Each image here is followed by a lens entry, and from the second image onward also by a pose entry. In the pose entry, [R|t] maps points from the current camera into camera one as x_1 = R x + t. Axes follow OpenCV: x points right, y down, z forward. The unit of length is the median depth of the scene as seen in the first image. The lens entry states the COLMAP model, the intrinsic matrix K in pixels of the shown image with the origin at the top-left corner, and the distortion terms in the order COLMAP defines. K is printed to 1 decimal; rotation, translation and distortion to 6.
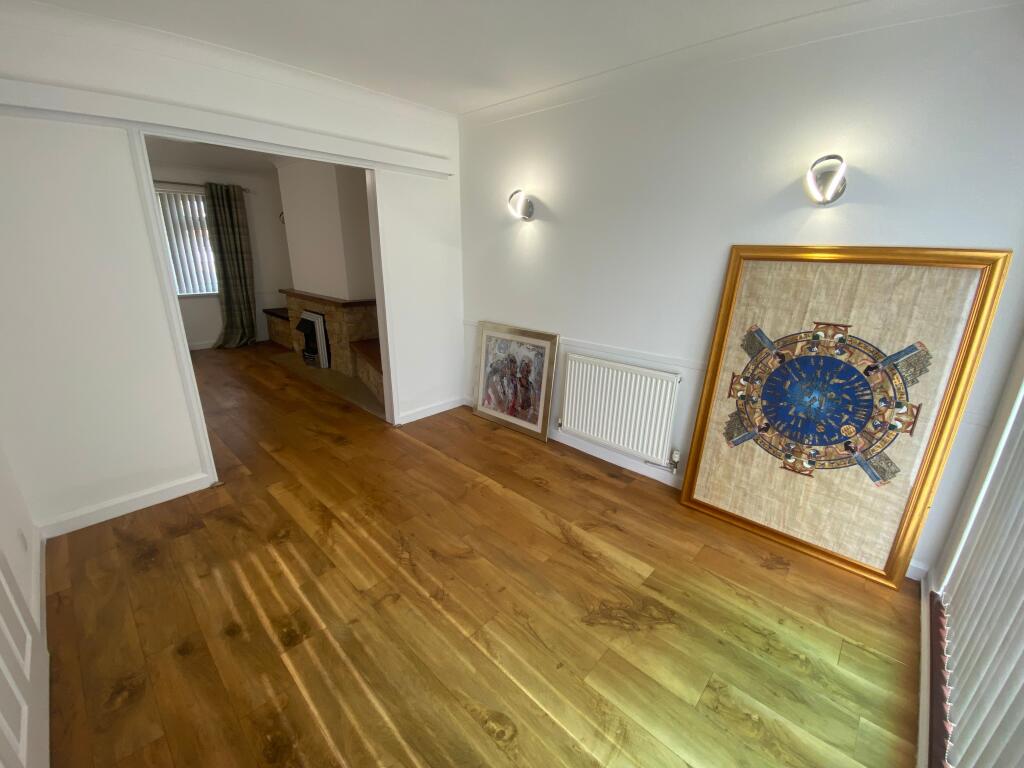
lens RADIAL K [[417.7, 0, 510.4], [0, 417.7, 388.8], [0, 0, 1]] dist [-0.019063, -0.009993]
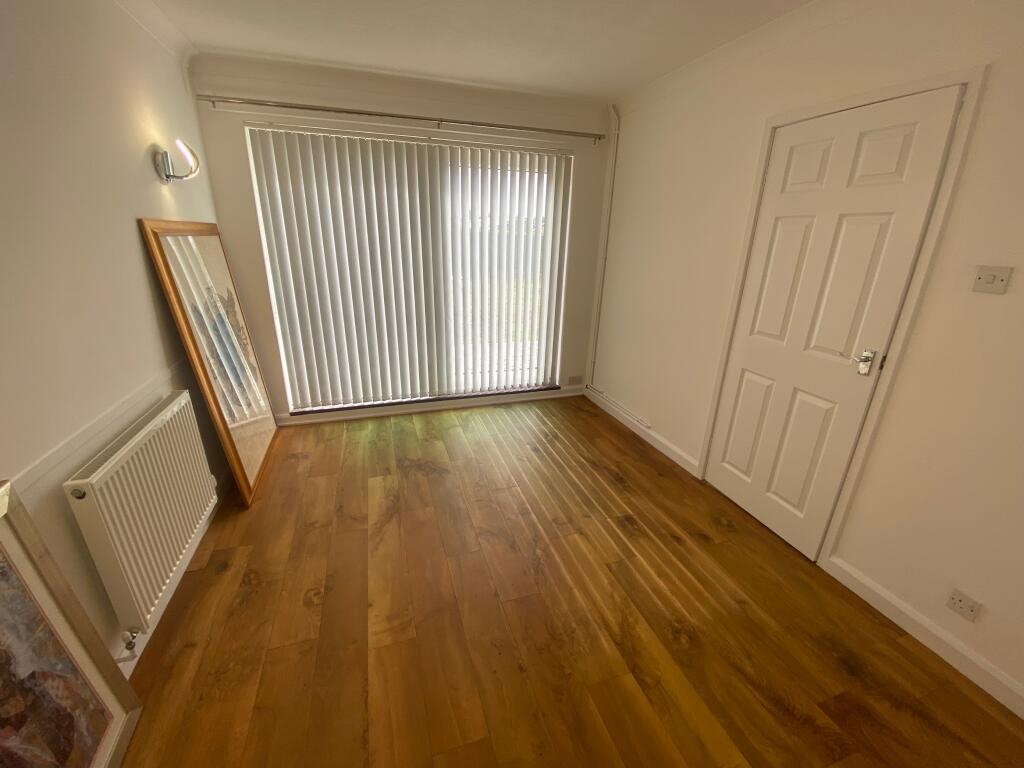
lens RADIAL K [[417.7, 0, 513.4], [0, 417.7, 386.6], [0, 0, 1]] dist [-0.019063, -0.009993]
pose [[-0.882252, -0.199078, 0.426613, -0.539080], [0.100978, 0.805076, 0.584514, -0.502461], [-0.459820, 0.558767, -0.690177, 1.480415]]
